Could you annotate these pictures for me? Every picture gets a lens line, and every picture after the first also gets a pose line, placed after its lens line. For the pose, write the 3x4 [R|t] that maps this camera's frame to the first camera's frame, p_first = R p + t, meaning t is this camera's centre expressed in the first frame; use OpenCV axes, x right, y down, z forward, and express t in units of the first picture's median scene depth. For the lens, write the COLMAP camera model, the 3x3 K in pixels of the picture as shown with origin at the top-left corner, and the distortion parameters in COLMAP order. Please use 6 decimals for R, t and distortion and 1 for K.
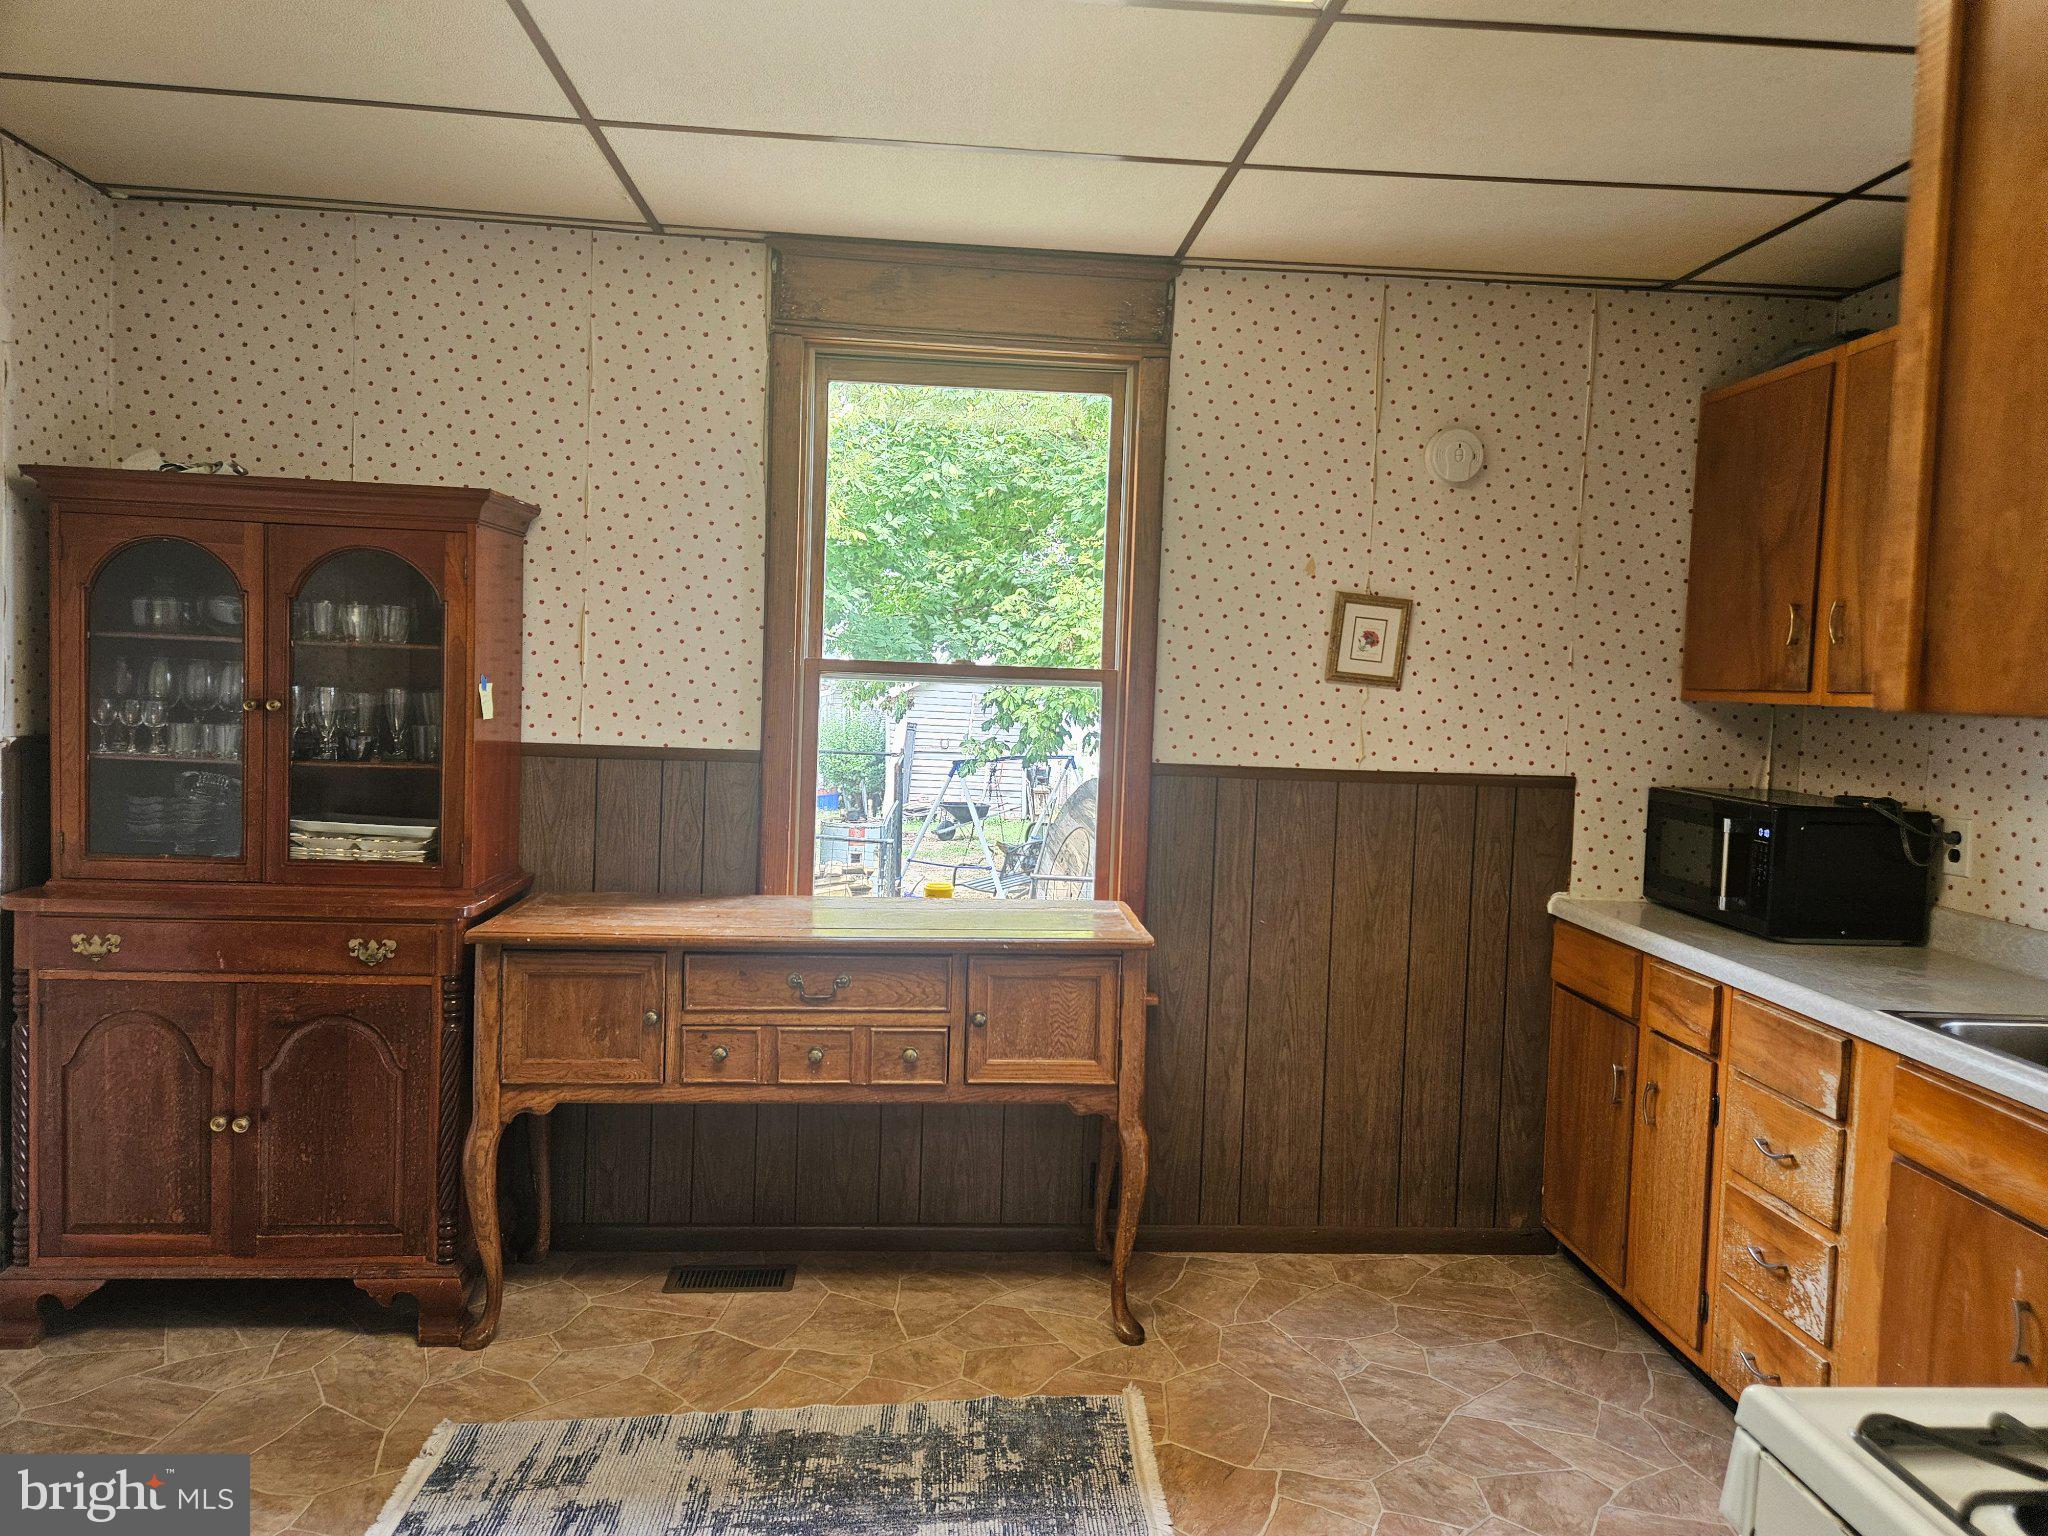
lens RADIAL K [[1374.8, 0, 1032.2], [0, 1374.8, 747.1], [0, 0, 1]] dist [0.071045, -0.062071]
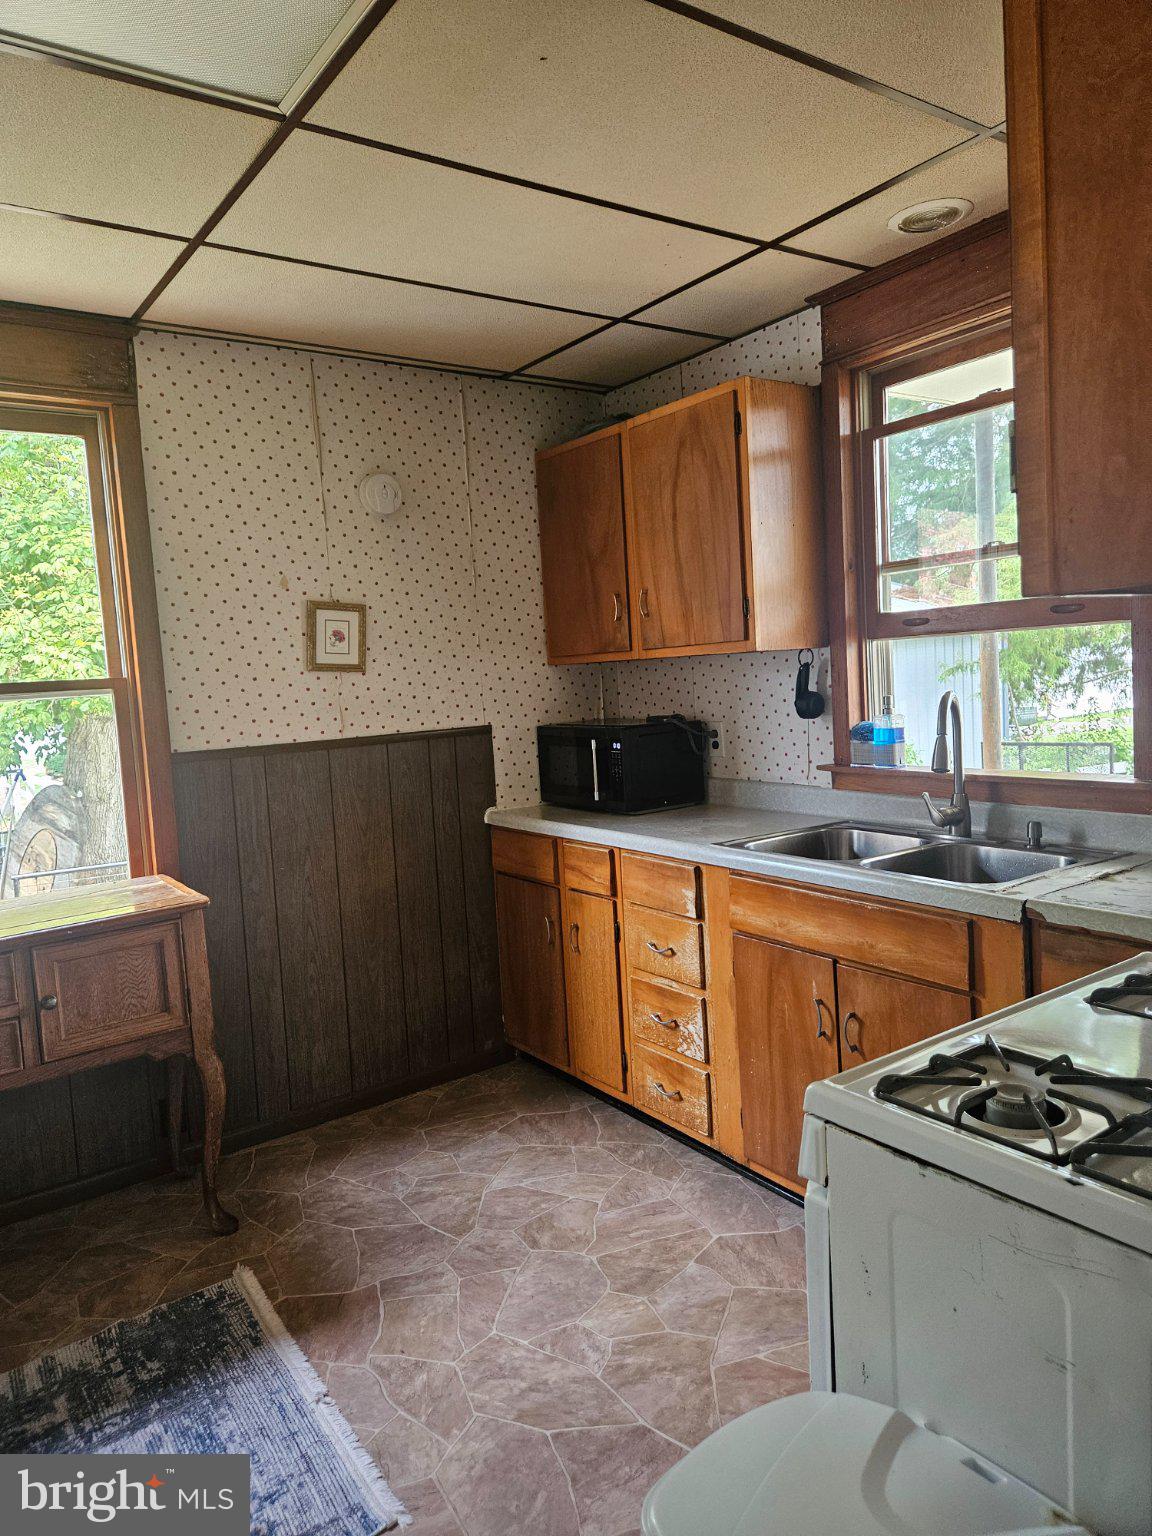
lens RADIAL K [[1031.1, 0, 597.8], [0, 1031.1, 750.0], [0, 0, 1]] dist [0.071045, -0.062071]
pose [[0.845023, -0.126642, 0.519517, -0.075801], [0.116396, 0.991817, 0.052449, 0.004871], [-0.521908, 0.016148, 0.852849, 0.055697]]
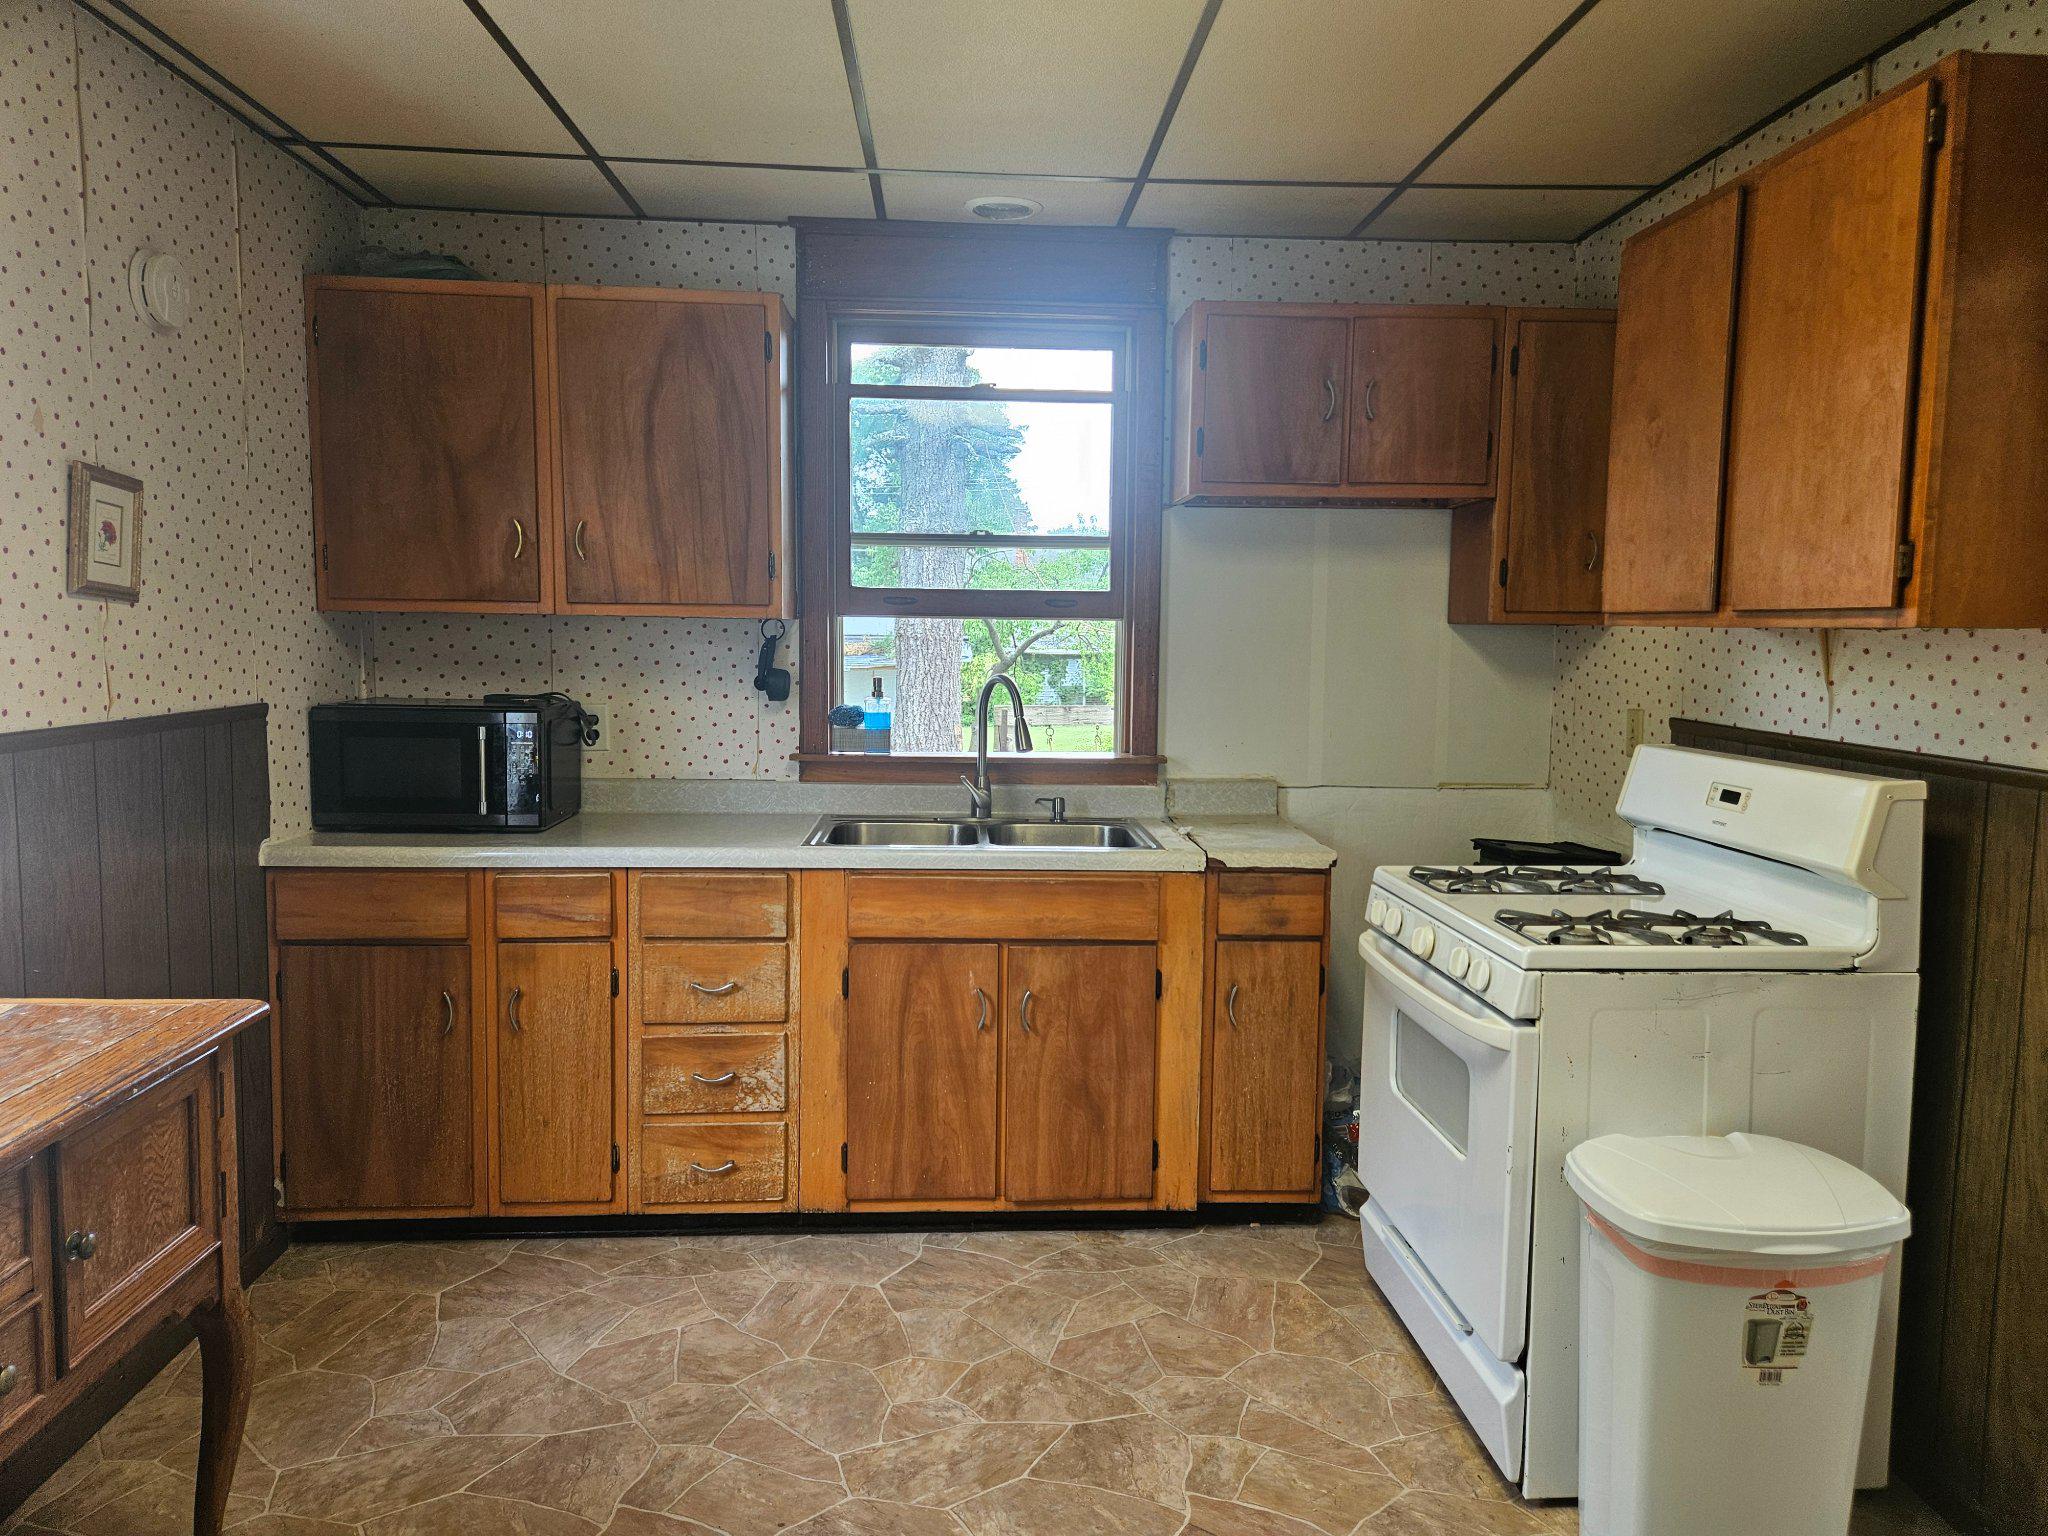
lens RADIAL K [[1374.8, 0, 1032.5], [0, 1374.8, 753.5], [0, 0, 1]] dist [0.071045, -0.062071]
pose [[0.010544, -0.128981, 0.991591, -0.535315], [0.039764, 0.990916, 0.128471, -0.045933], [-0.999153, 0.038075, 0.015577, 0.597206]]
